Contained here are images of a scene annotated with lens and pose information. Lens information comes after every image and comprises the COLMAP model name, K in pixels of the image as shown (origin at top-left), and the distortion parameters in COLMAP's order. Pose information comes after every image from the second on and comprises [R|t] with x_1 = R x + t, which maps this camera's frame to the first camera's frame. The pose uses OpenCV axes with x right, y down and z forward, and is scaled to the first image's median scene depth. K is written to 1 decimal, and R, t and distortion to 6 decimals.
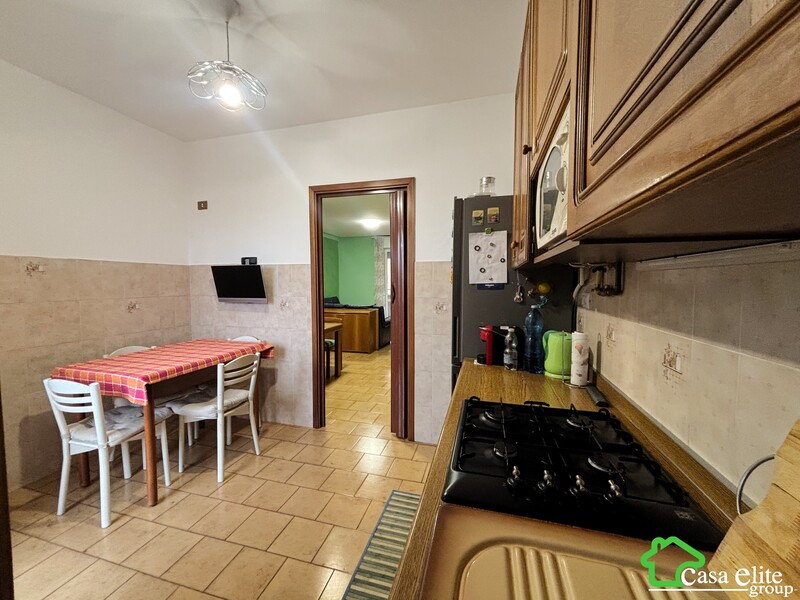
lens RADIAL K [[322.6, 0, 400.0], [0, 322.6, 300.0], [0, 0, 1]] dist [-0.002554, 0.004039]
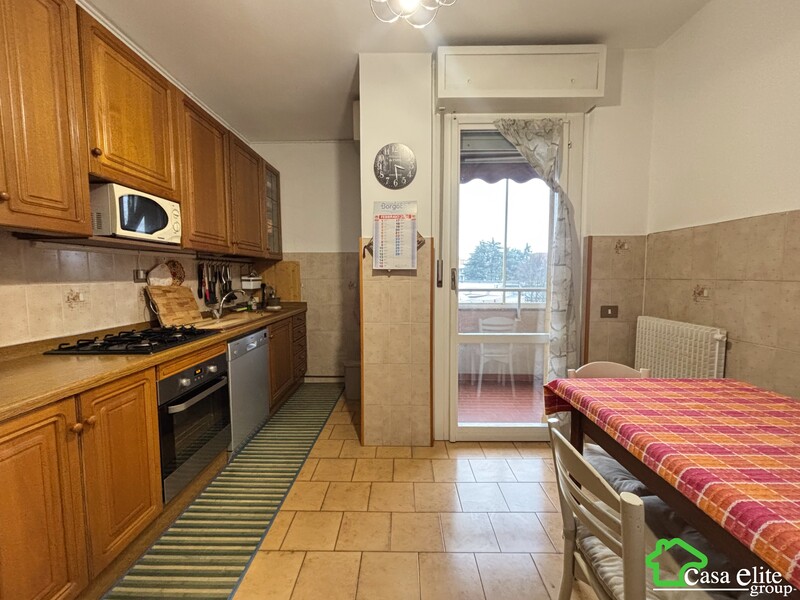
lens RADIAL K [[322.6, 0, 400.0], [0, 322.6, 300.0], [0, 0, 1]] dist [-0.002554, 0.004039]
pose [[-0.965799, 0.023782, -0.258198, -0.256012], [-0.010200, 0.991530, 0.129480, -0.032864], [0.259090, 0.127685, -0.957376, 1.530634]]
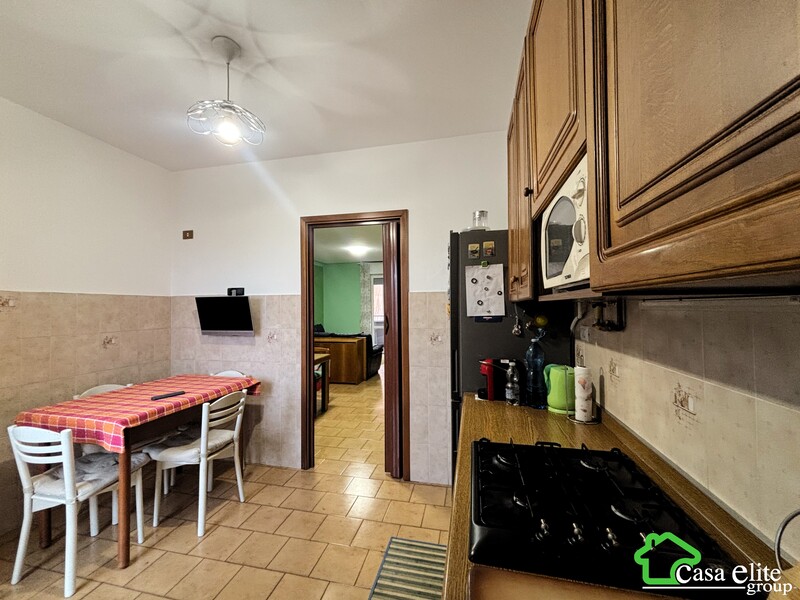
lens RADIAL K [[328.7, 0, 400.0], [0, 328.7, 300.0], [0, 0, 1]] dist [0.000666, 0.000605]
pose [[0.998713, -0.006539, 0.050294, -0.042867], [0.010351, 0.997061, -0.075906, -0.026062], [-0.049650, 0.076329, 0.995846, -0.003643]]
